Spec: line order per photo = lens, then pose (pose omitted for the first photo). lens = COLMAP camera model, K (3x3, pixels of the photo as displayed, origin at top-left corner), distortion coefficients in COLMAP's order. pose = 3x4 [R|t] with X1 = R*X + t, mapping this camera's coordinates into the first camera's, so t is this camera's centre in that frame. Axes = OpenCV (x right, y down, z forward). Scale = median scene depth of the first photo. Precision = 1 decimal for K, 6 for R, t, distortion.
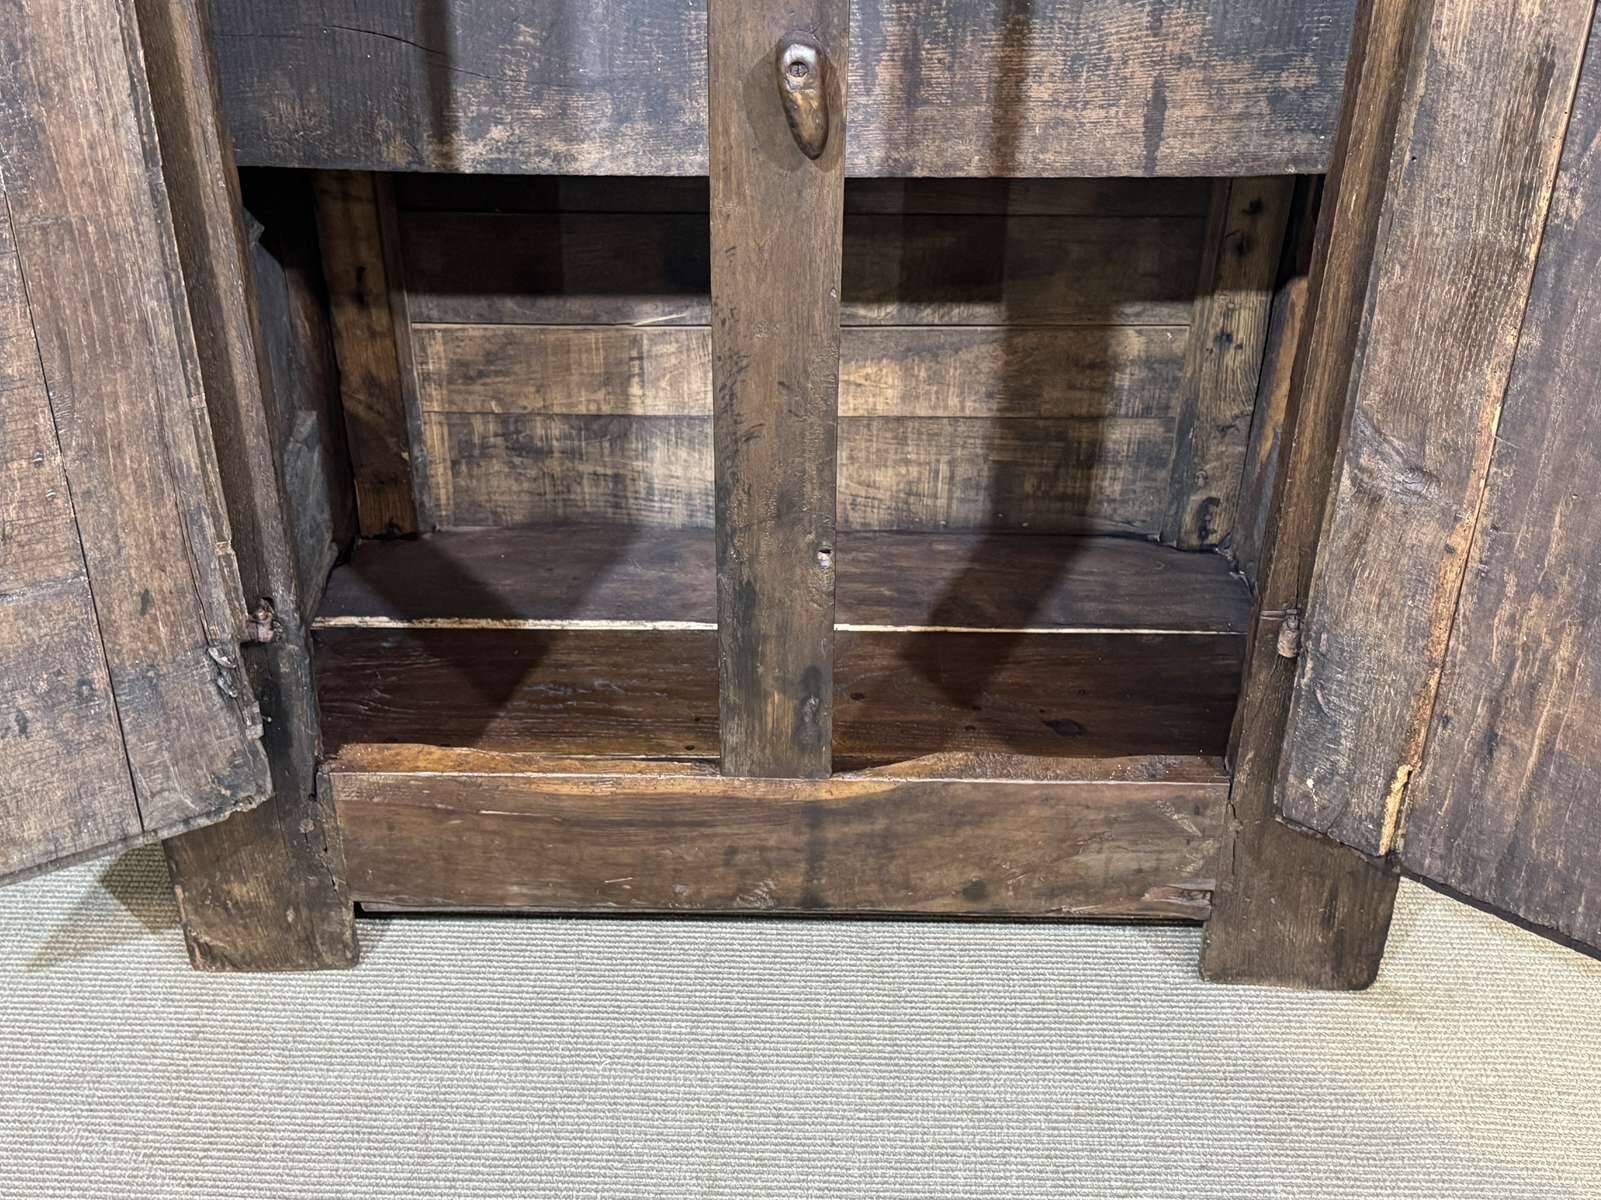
lens RADIAL K [[1957.7, 0, 800.5], [0, 1957.7, 600.0], [0, 0, 1]] dist [0.215791, -0.525282]
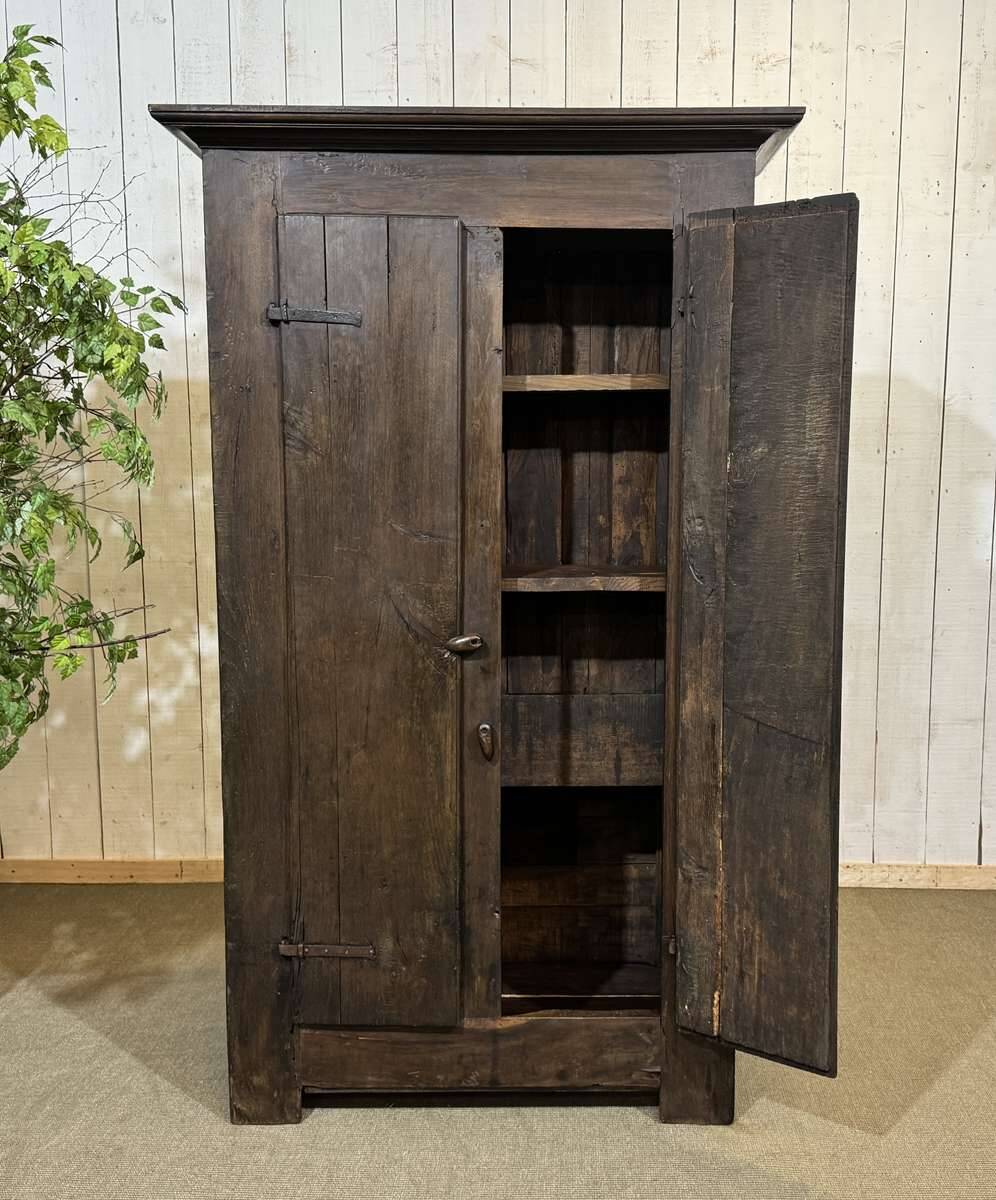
lens RADIAL K [[1279.0, 0, 540.3], [0, 1279.0, 605.2], [0, 0, 1]] dist [0.162141, -0.349655]
pose [[0.999914, -0.009408, 0.009192, 0.054574], [0.012554, 0.891111, -0.453612, 0.367651], [-0.003924, 0.453688, 0.891152, -0.693682]]
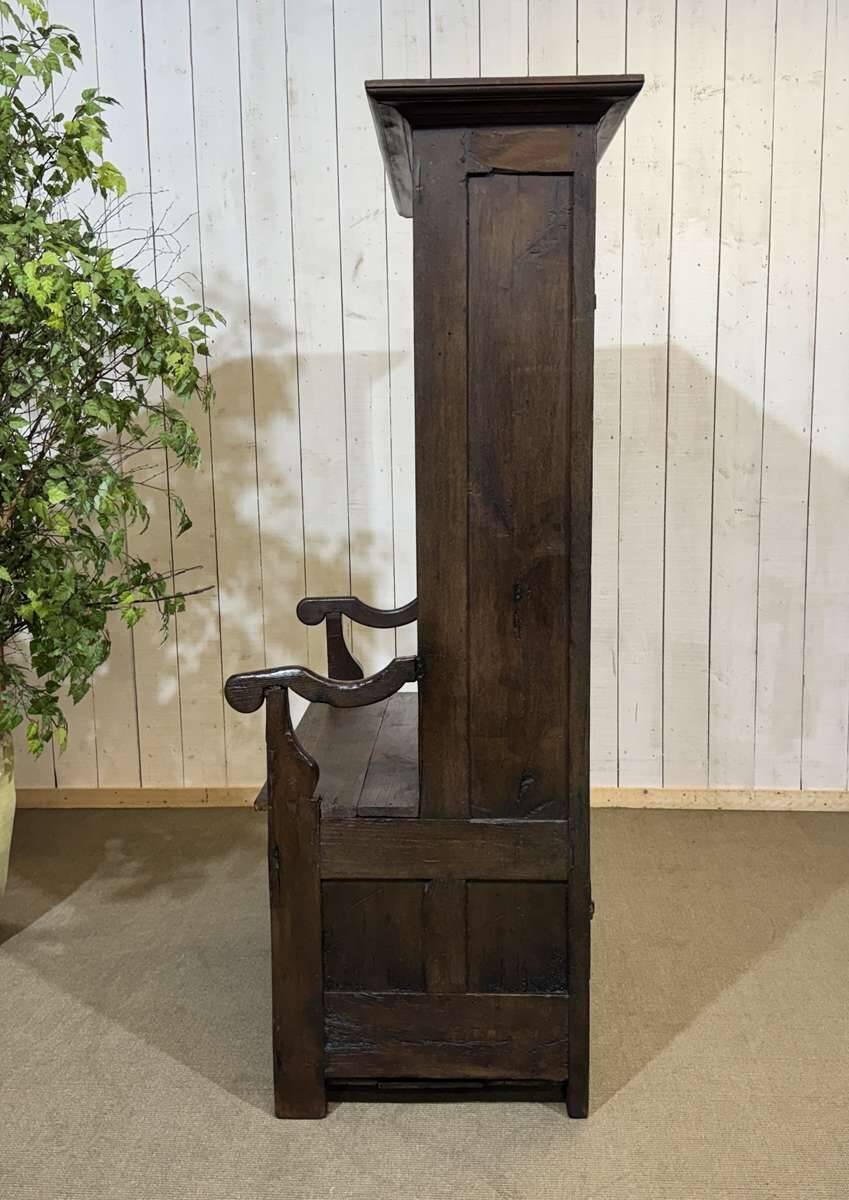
lens RADIAL K [[1177.0, 0, 434.2], [0, 1177.0, 603.9], [0, 0, 1]] dist [0.228543, -0.579161]
pose [[0.999213, -0.019351, -0.034619, 0.001754], [0.002234, 0.898972, -0.438000, 0.478321], [0.039598, 0.437578, 0.898308, -0.845927]]
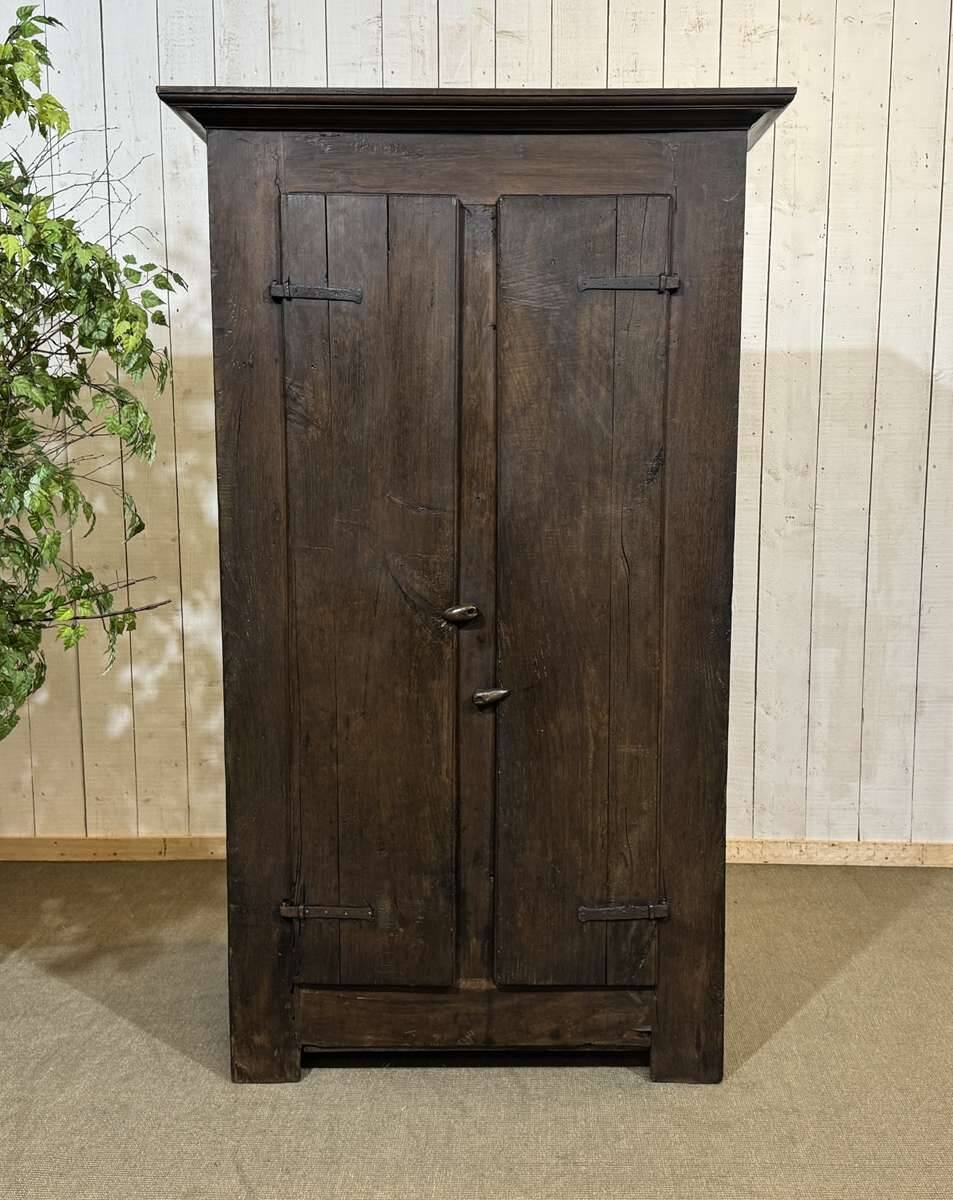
lens RADIAL K [[1350.0, 0, 500.0], [0, 1350.0, 609.2], [0, 0, 1]] dist [0.187649, -0.433687]
pose [[0.999938, -0.009786, 0.005221, 0.016406], [0.011087, 0.896163, -0.443587, 0.445196], [-0.000338, 0.443618, 0.896216, -0.797191]]
